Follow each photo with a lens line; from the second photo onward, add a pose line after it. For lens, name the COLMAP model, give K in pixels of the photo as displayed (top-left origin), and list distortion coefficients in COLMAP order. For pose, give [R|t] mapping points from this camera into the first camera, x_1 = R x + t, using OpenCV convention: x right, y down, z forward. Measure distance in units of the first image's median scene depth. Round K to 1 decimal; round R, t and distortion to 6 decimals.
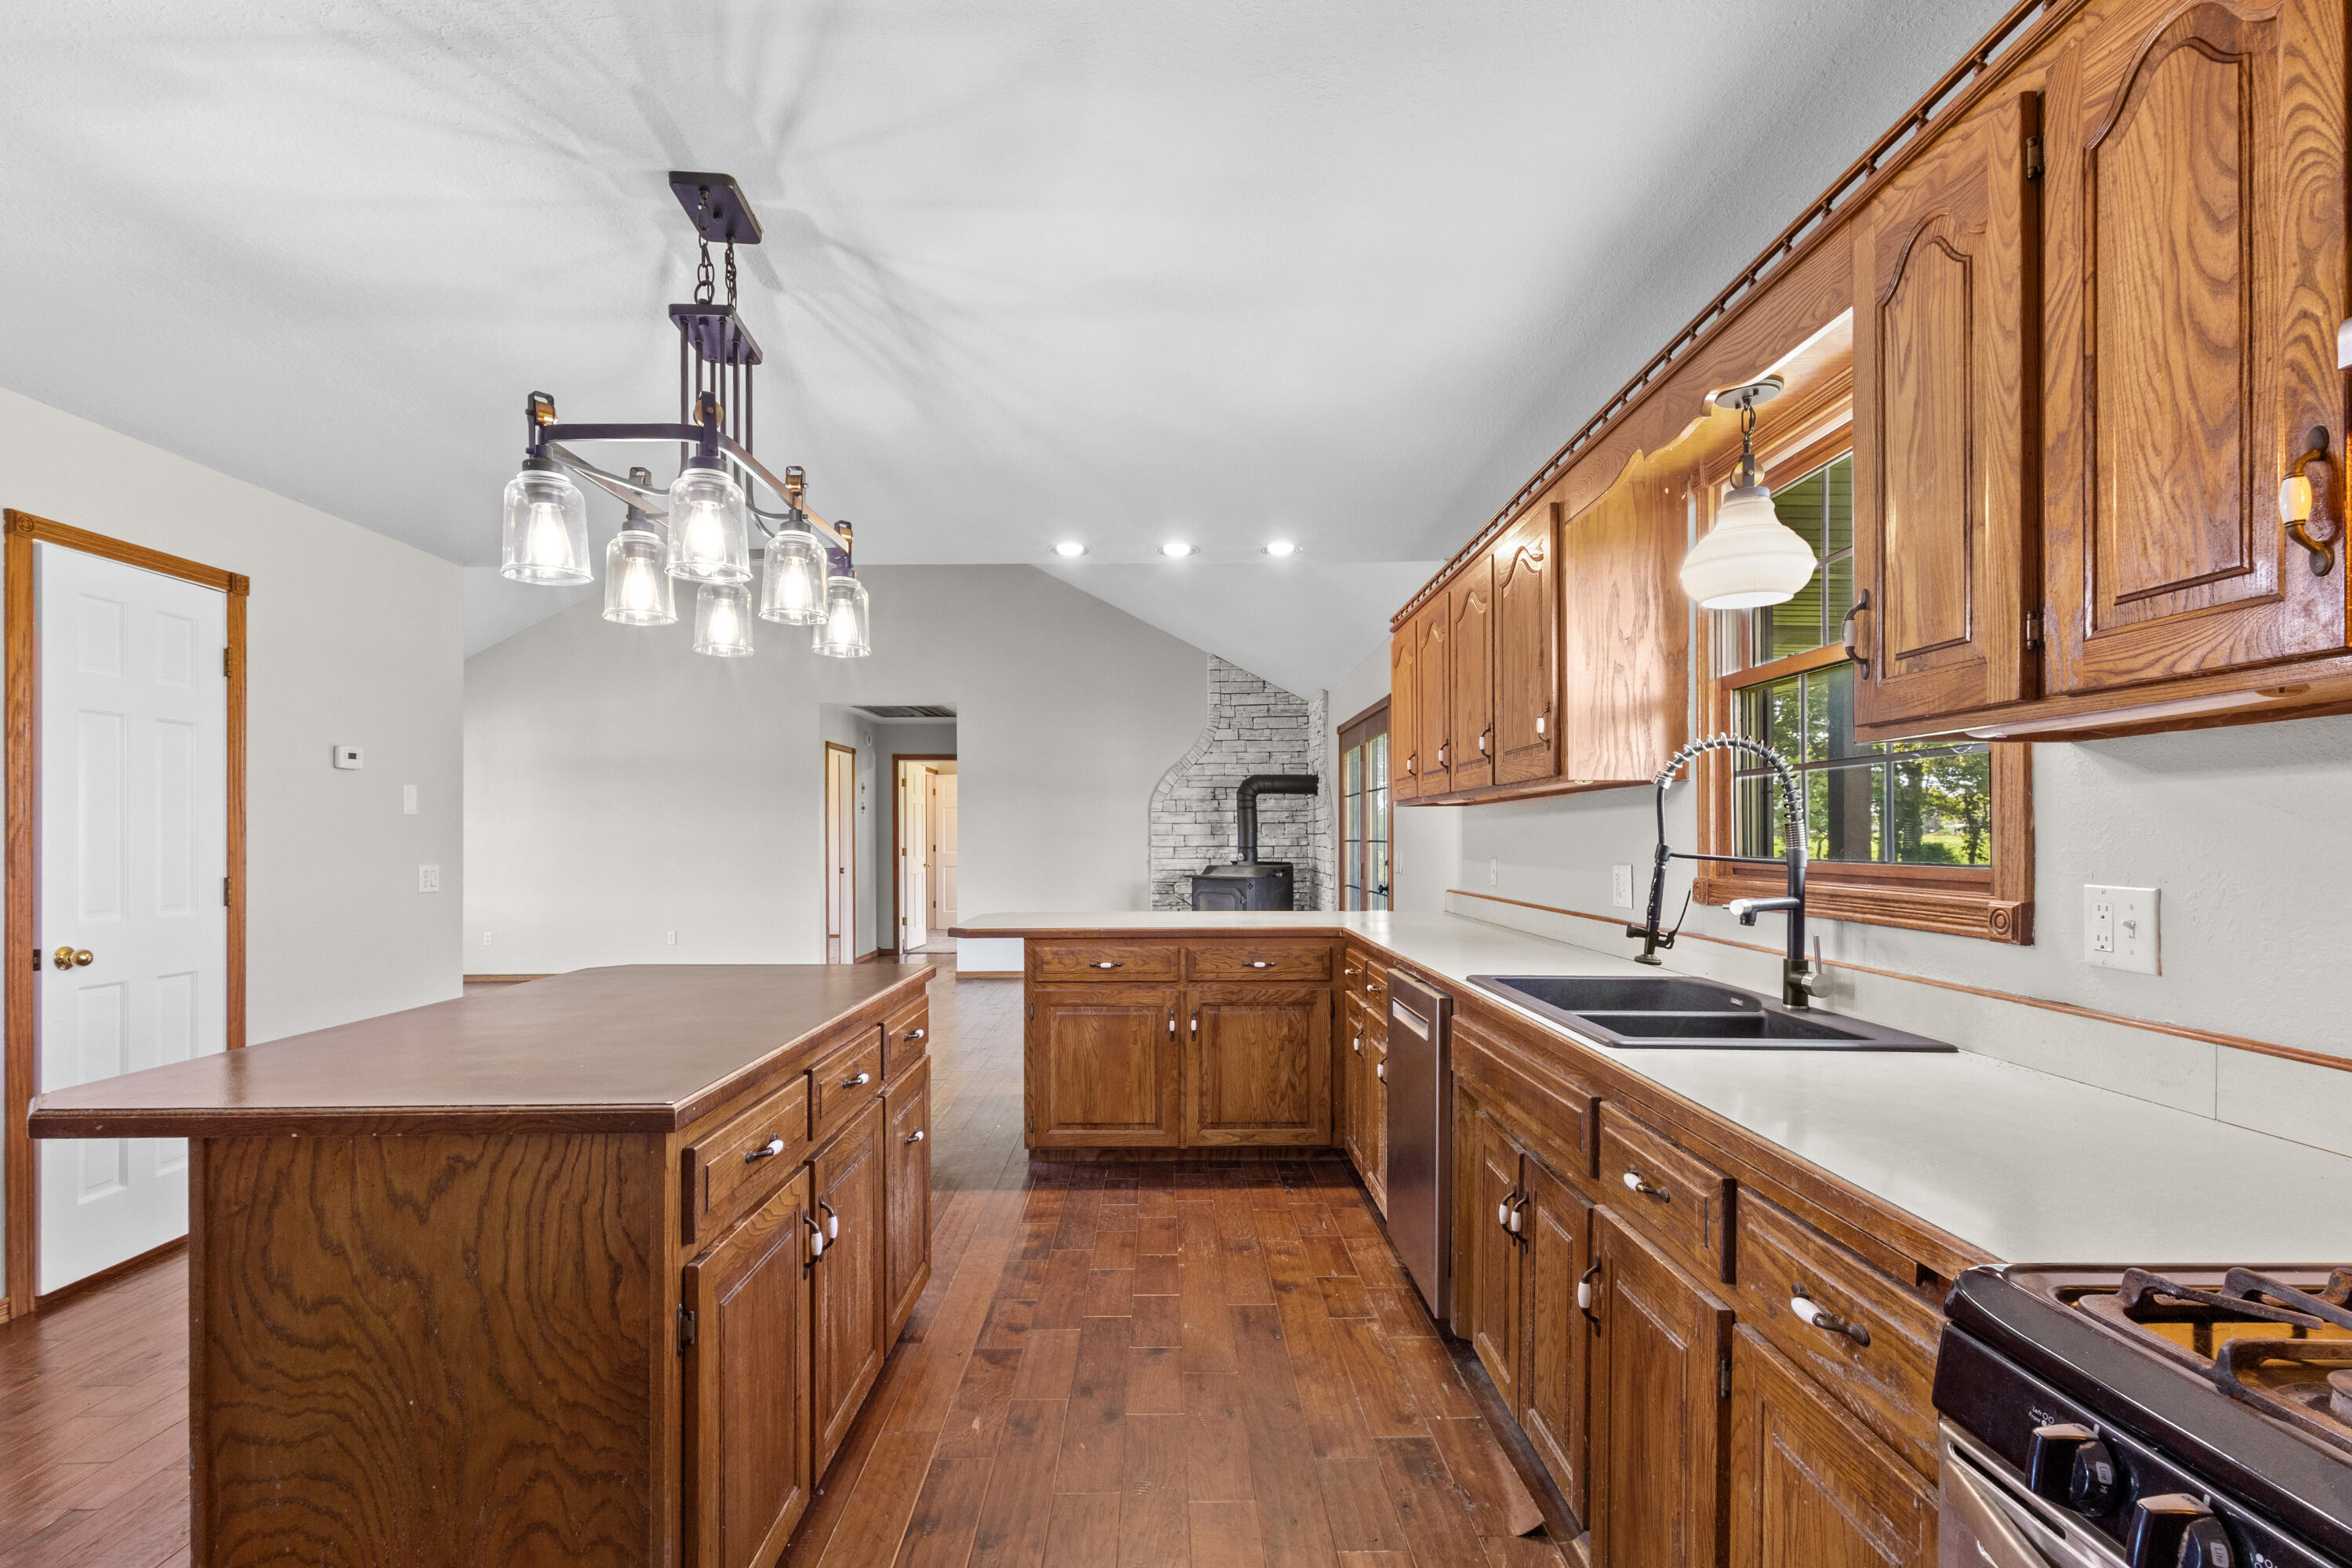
lens RADIAL K [[1094.7, 0, 1156.2], [0, 1094.7, 831.8], [0, 0, 1]] dist [0.002994, 0.000268]
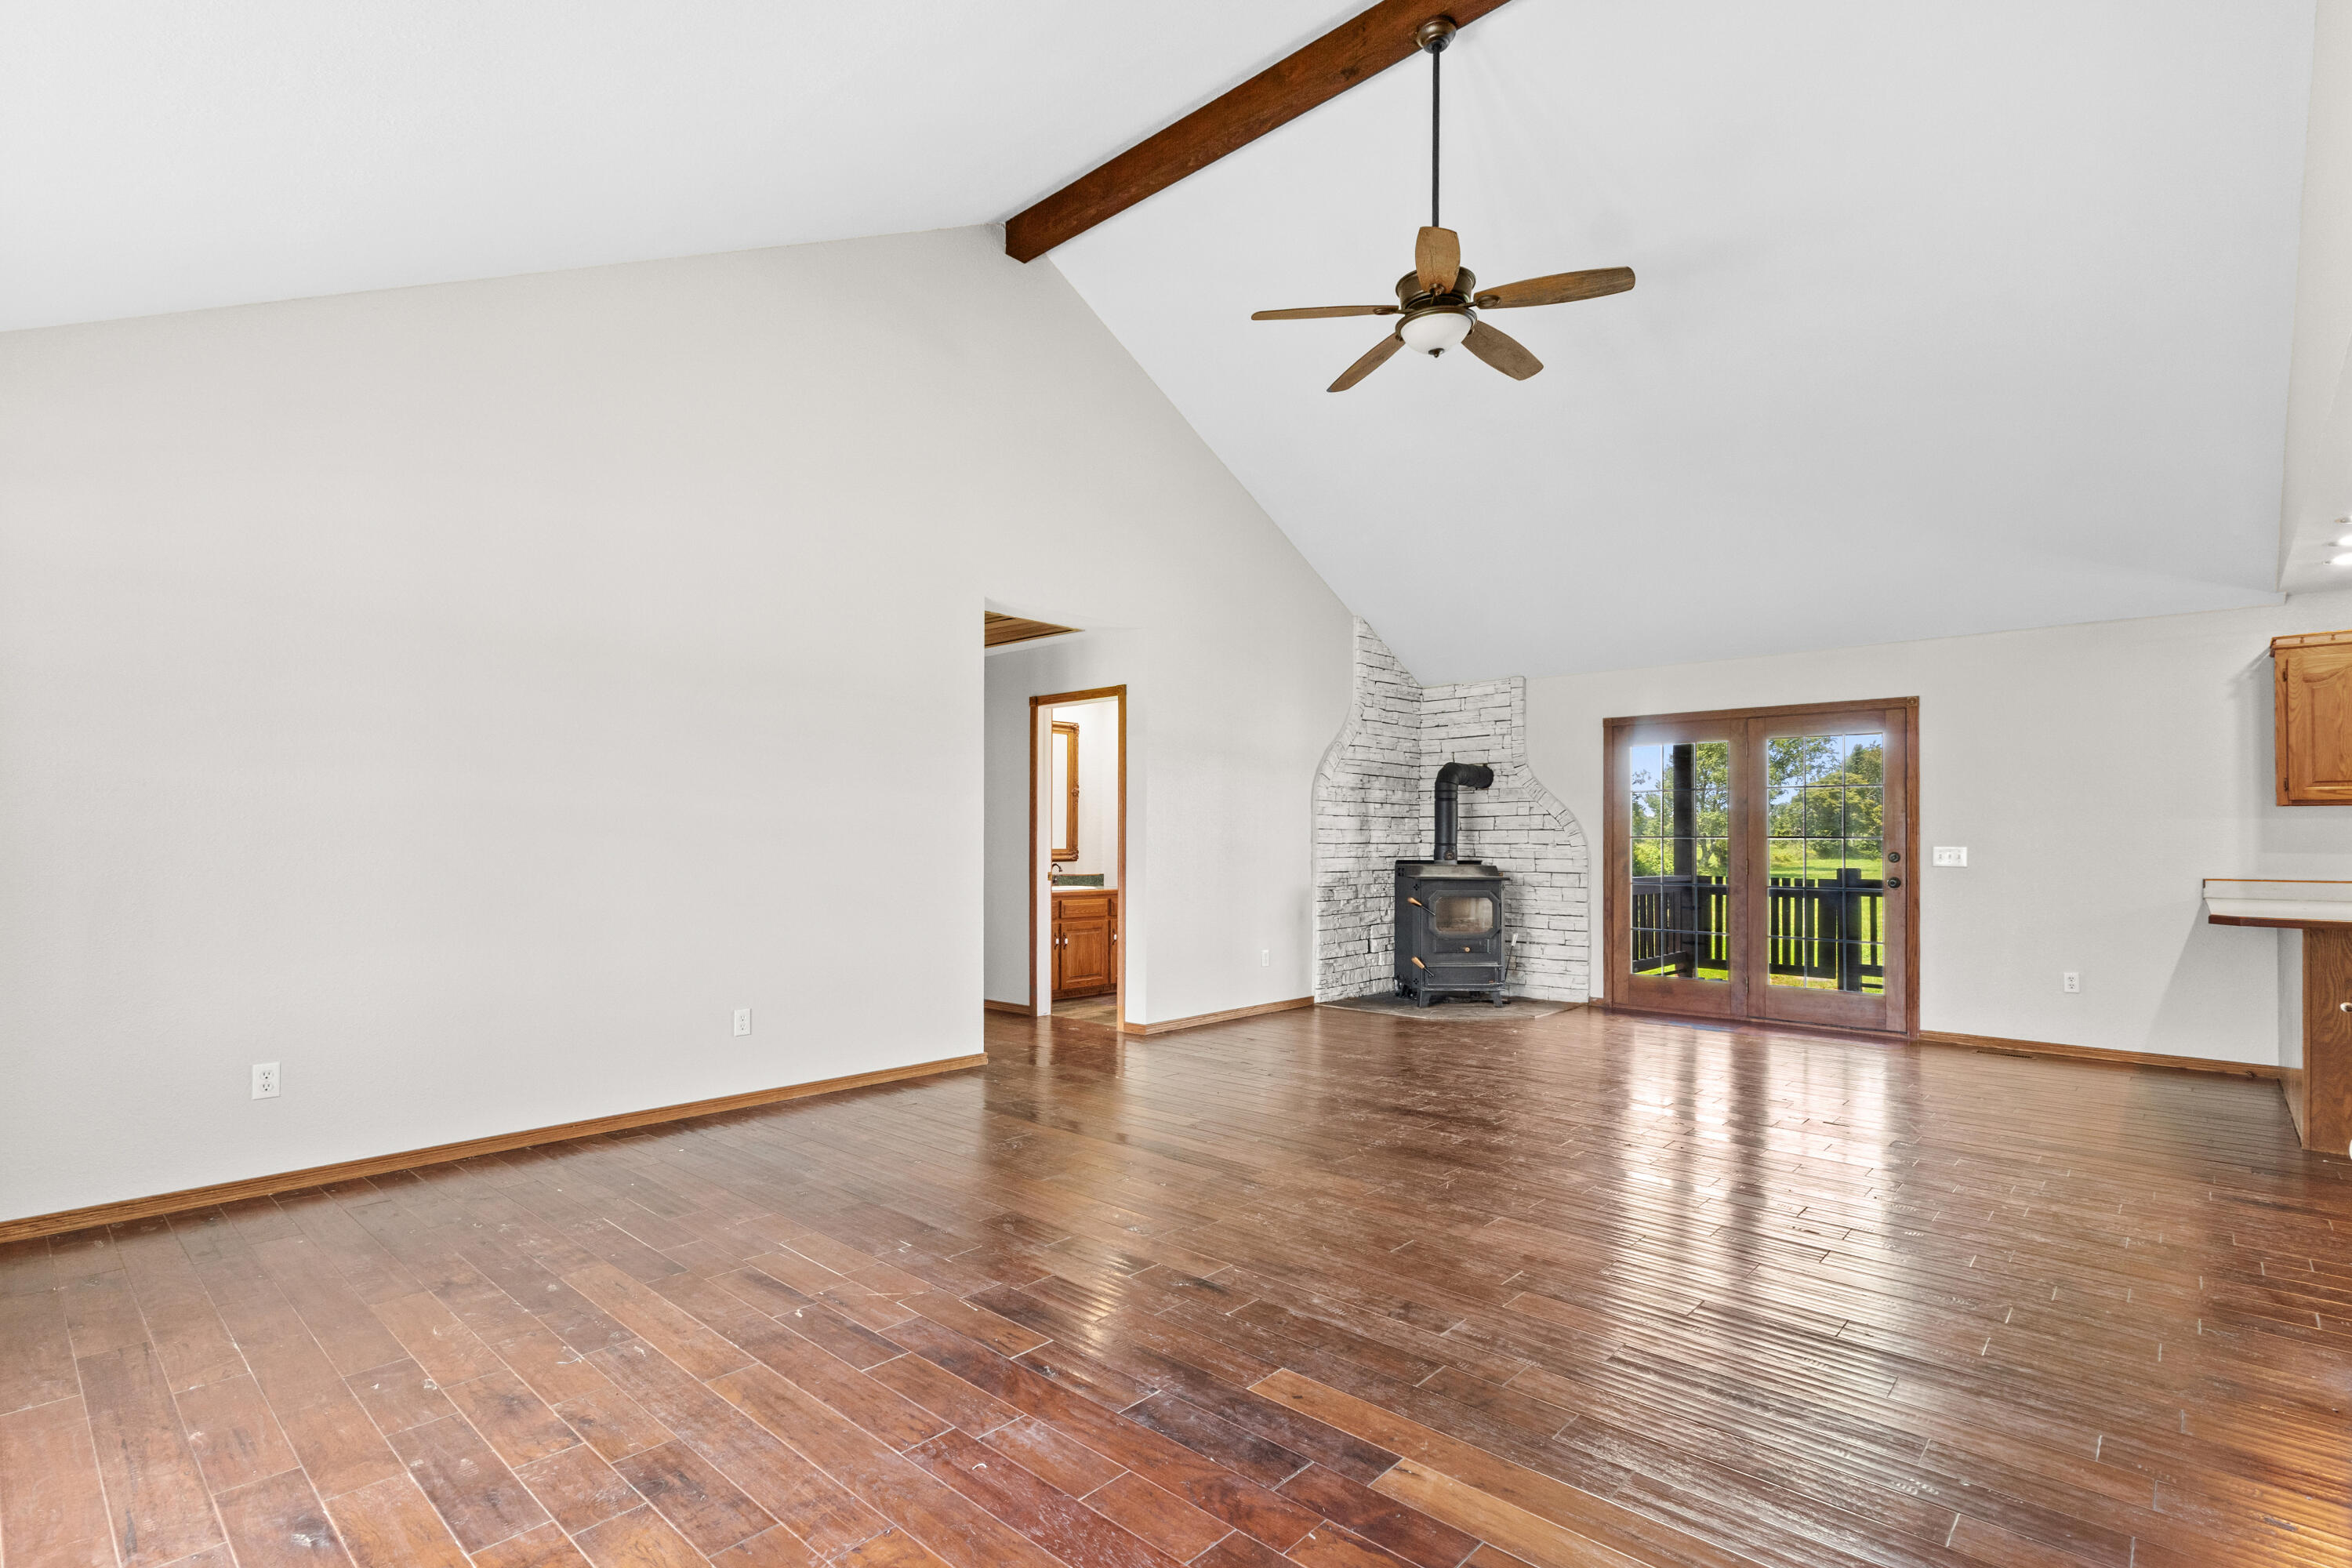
lens RADIAL K [[1094.7, 0, 1176.3], [0, 1094.7, 832.8], [0, 0, 1]] dist [0.002994, 0.000268]
pose [[0.659932, 0.012527, 0.751221, -1.639833], [-0.010730, 0.999916, -0.007248, 0.030626], [-0.751249, -0.003277, 0.660011, 1.315992]]
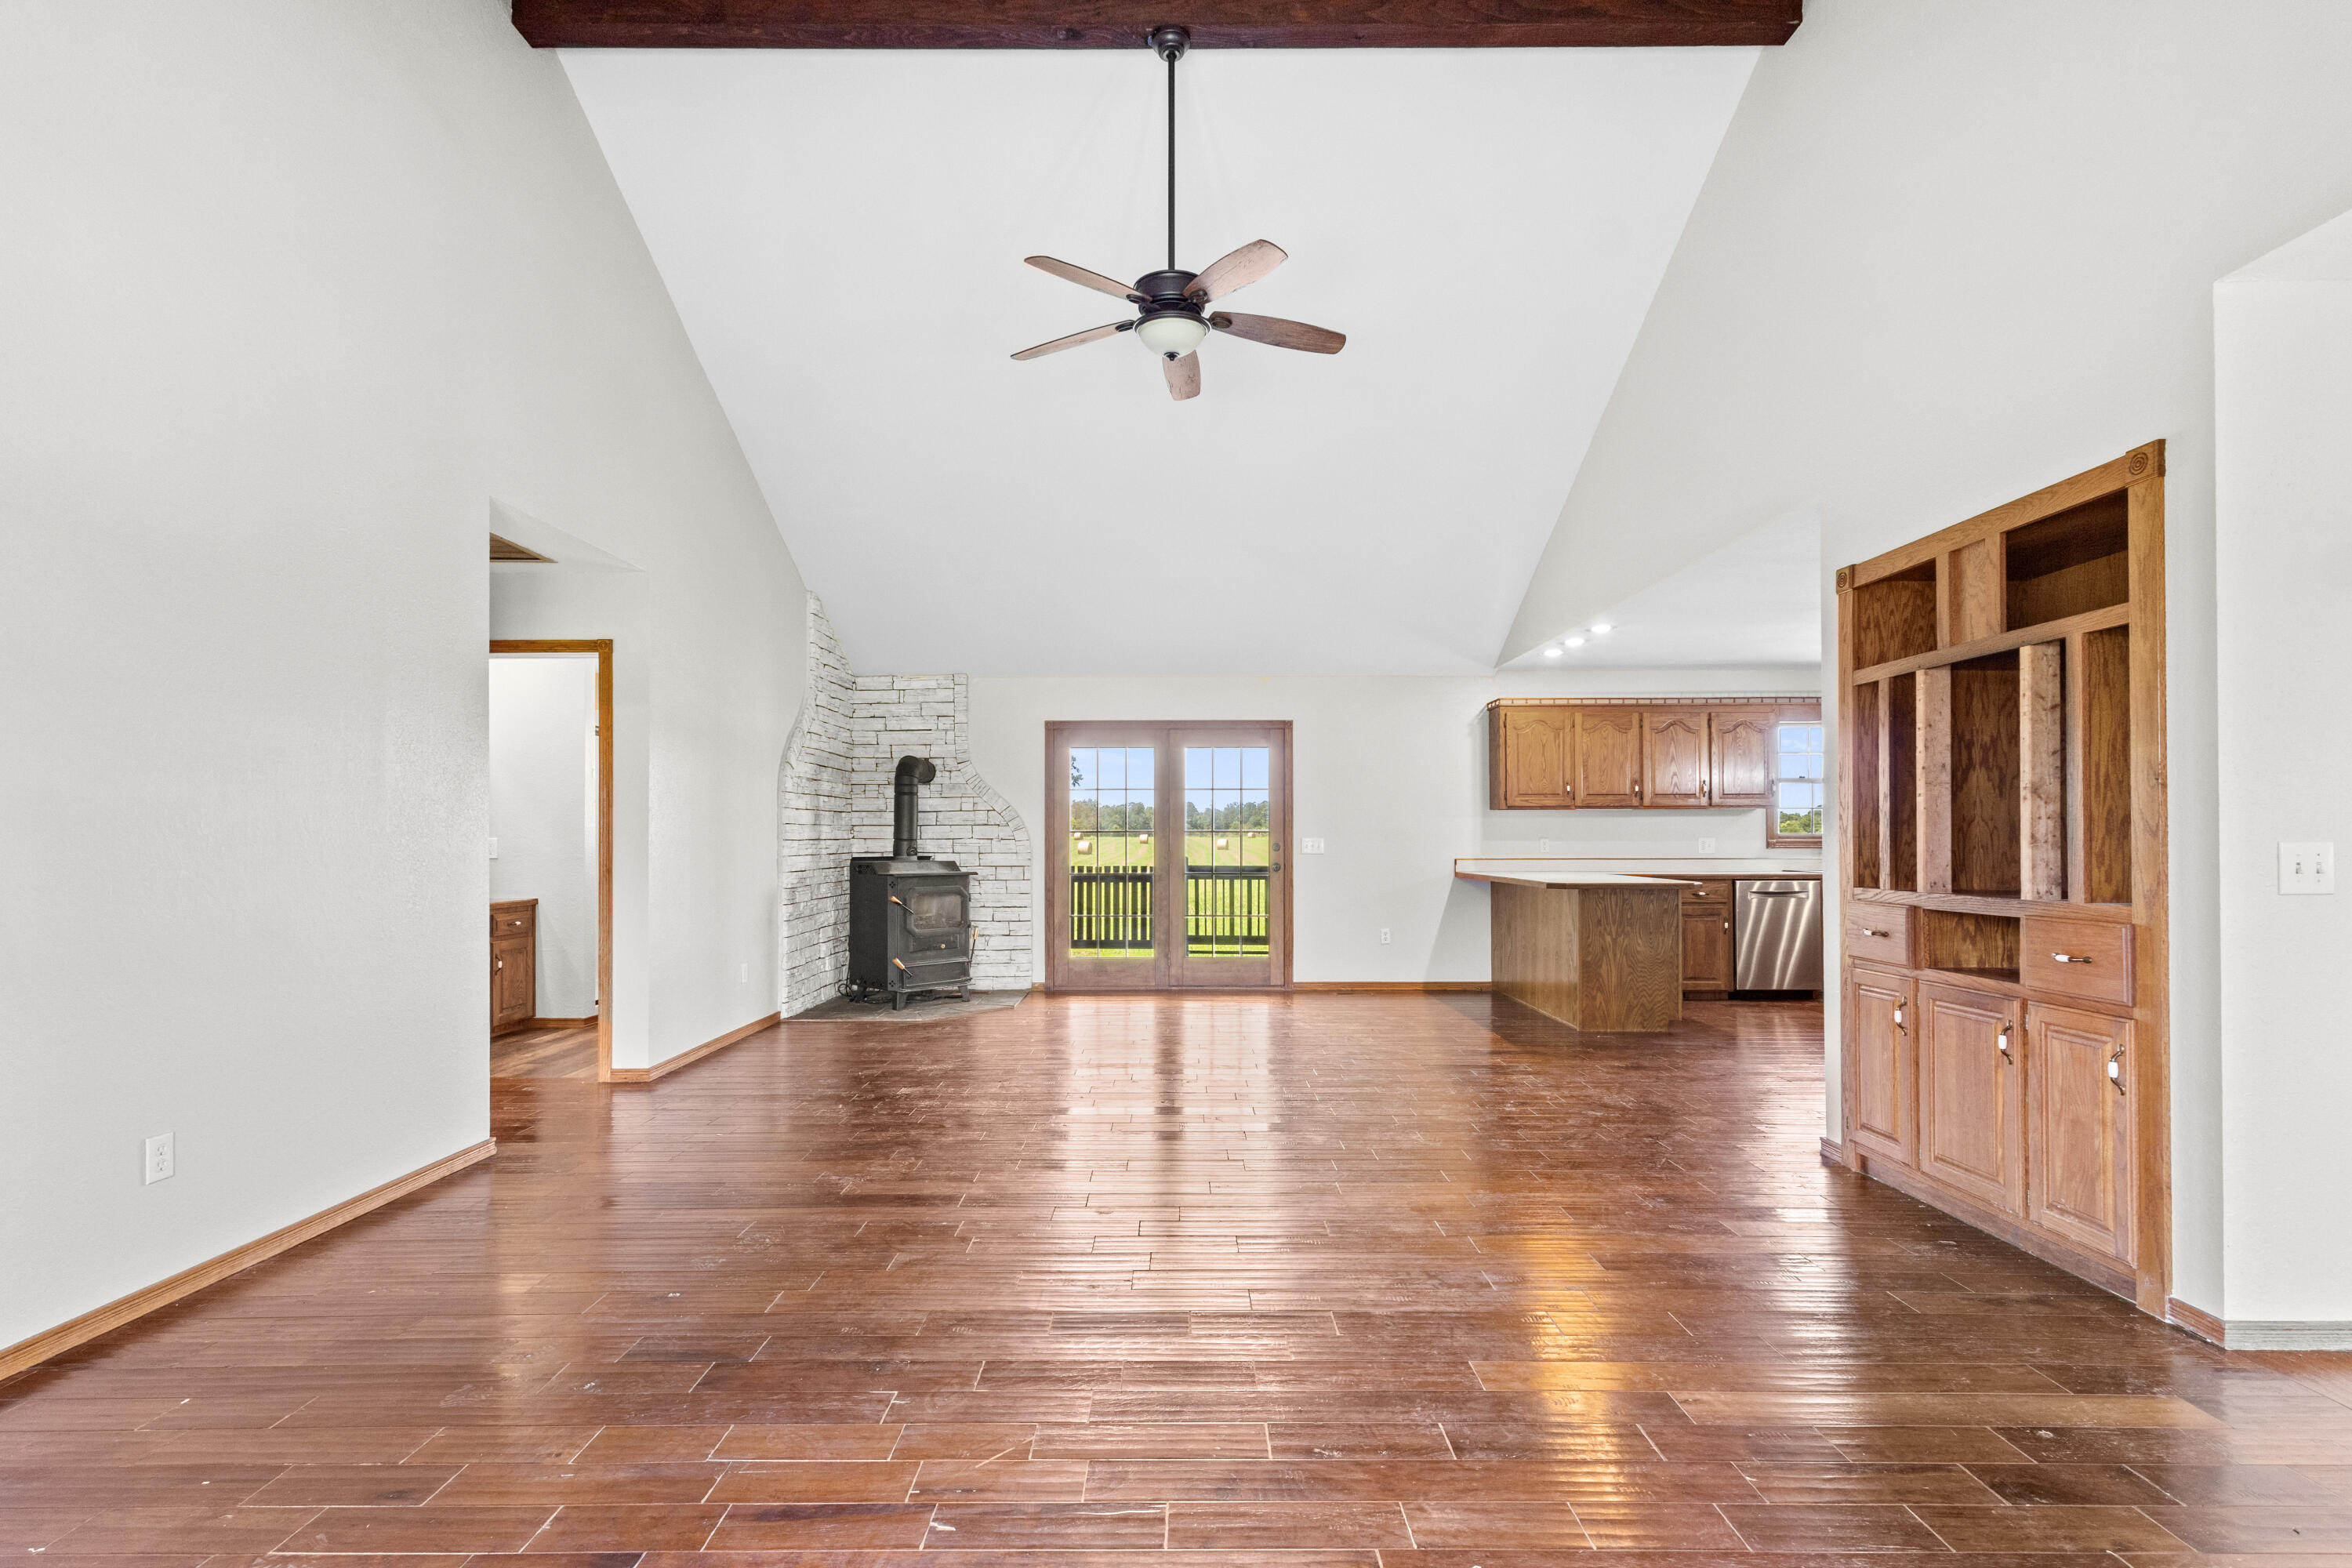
lens RADIAL K [[1094.7, 0, 1162.4], [0, 1094.7, 832.2], [0, 0, 1]] dist [0.002994, 0.000268]
pose [[-0.007451, 0.006885, 0.999949, -1.752805], [-0.002873, 0.999972, -0.006906, 0.030535], [-0.999968, -0.002924, -0.007431, 1.826287]]
